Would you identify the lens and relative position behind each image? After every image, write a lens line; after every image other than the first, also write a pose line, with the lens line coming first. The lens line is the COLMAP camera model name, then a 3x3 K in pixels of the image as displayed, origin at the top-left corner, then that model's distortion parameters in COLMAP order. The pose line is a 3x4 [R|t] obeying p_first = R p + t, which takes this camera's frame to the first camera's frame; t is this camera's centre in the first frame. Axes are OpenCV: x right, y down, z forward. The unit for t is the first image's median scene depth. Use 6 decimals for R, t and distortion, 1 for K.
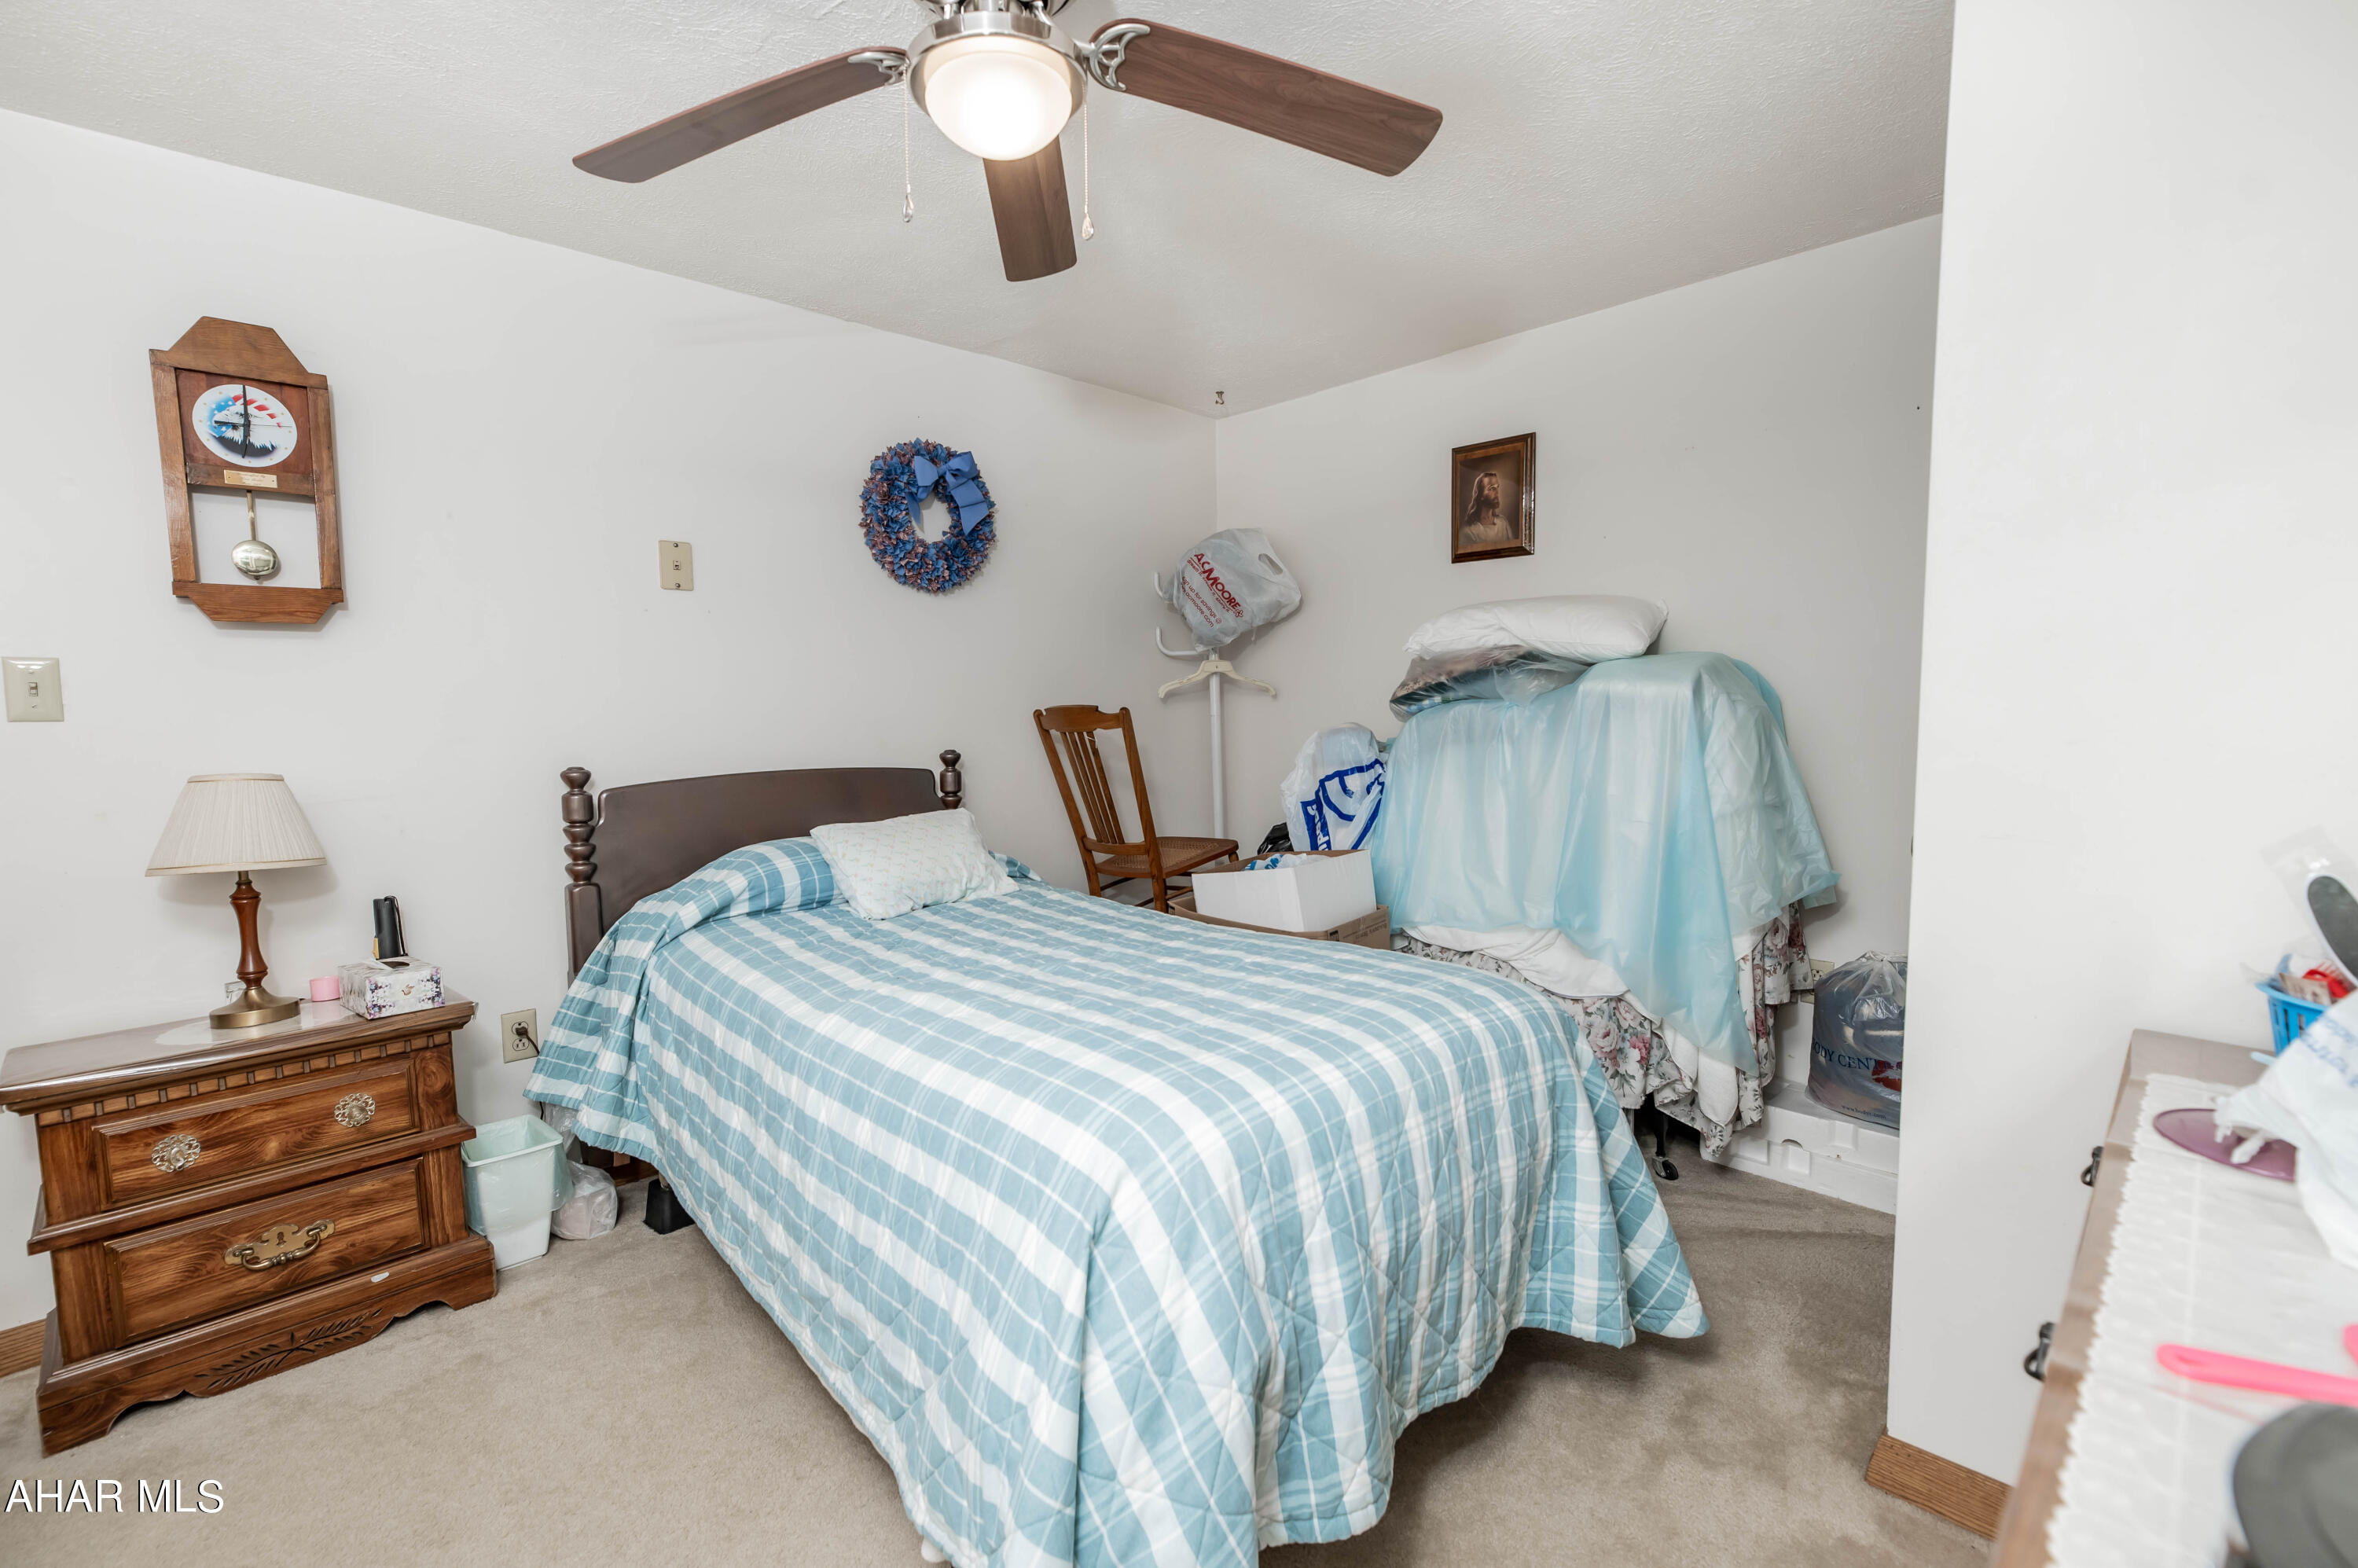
lens RADIAL K [[1042.9, 0, 1154.3], [0, 1042.9, 776.3], [0, 0, 1]] dist [0.000783, -0.004425]
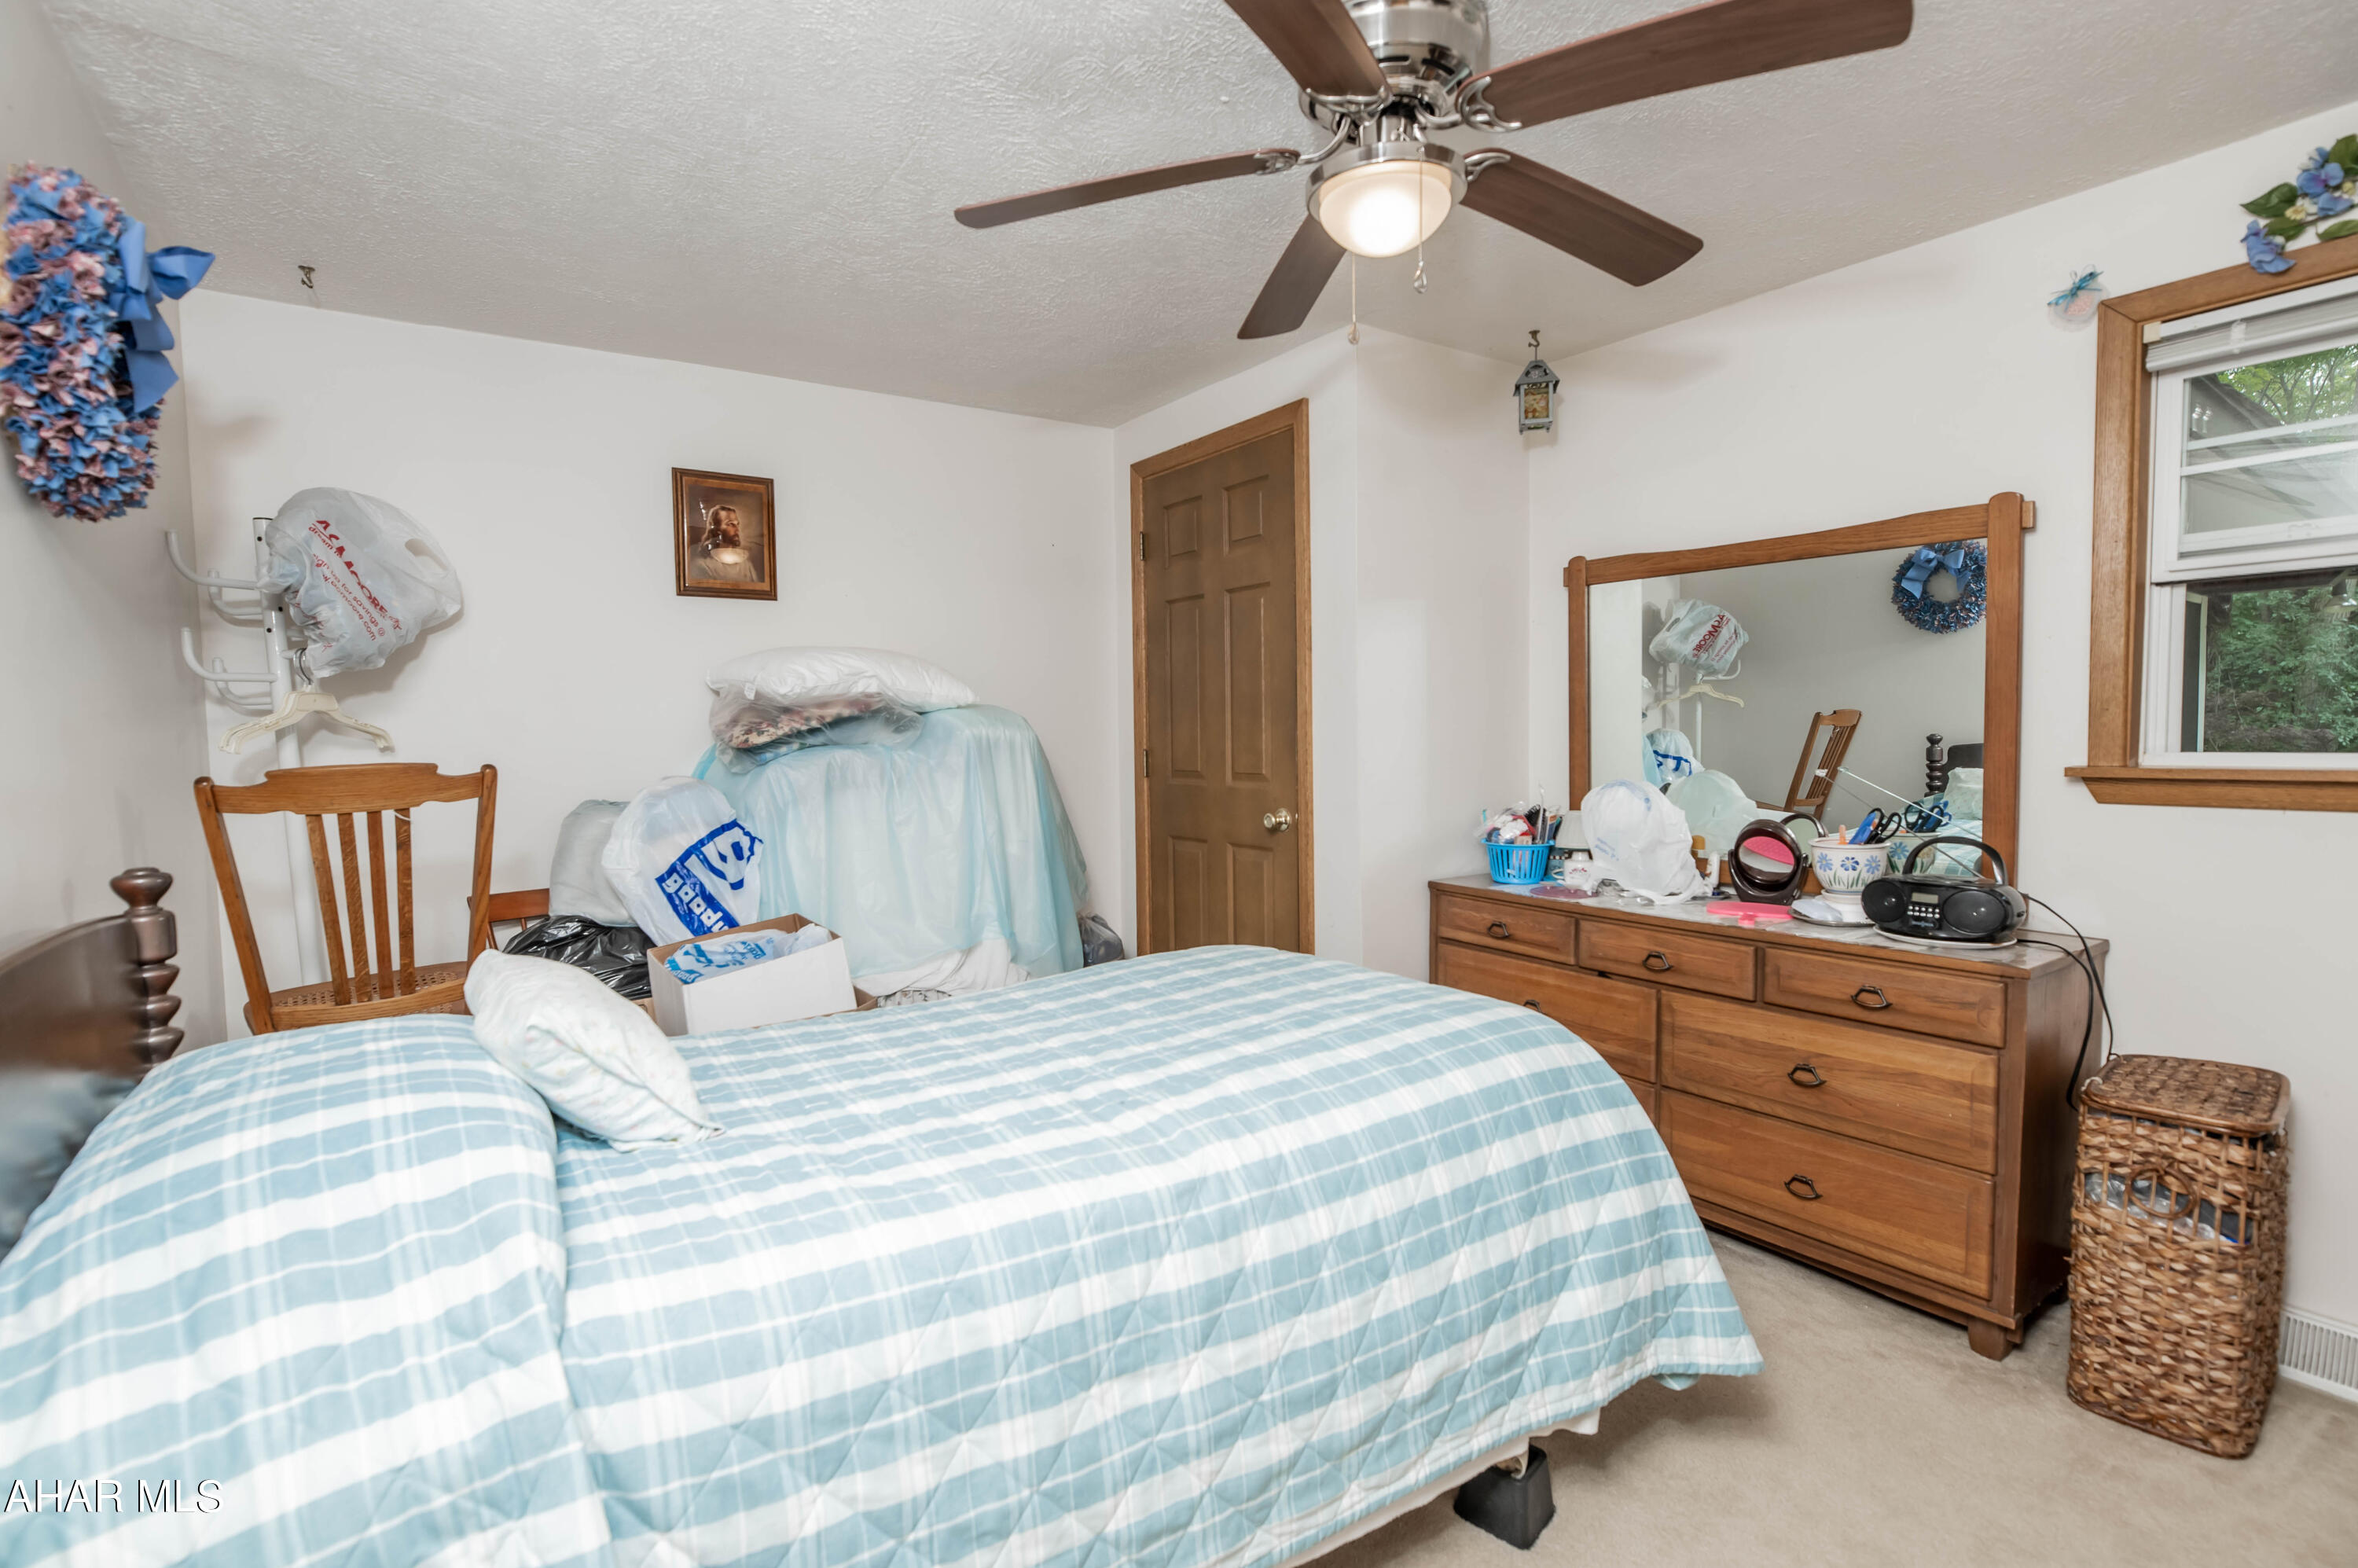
lens RADIAL K [[1092.7, 0, 1181.5], [0, 1092.7, 735.8], [0, 0, 1]] dist [0.000901, 0.000053]
pose [[0.141180, -0.004357, 0.989974, -0.622448], [0.087449, 0.996136, -0.008087, -0.041117], [-0.986114, 0.087714, 0.141016, 0.486724]]
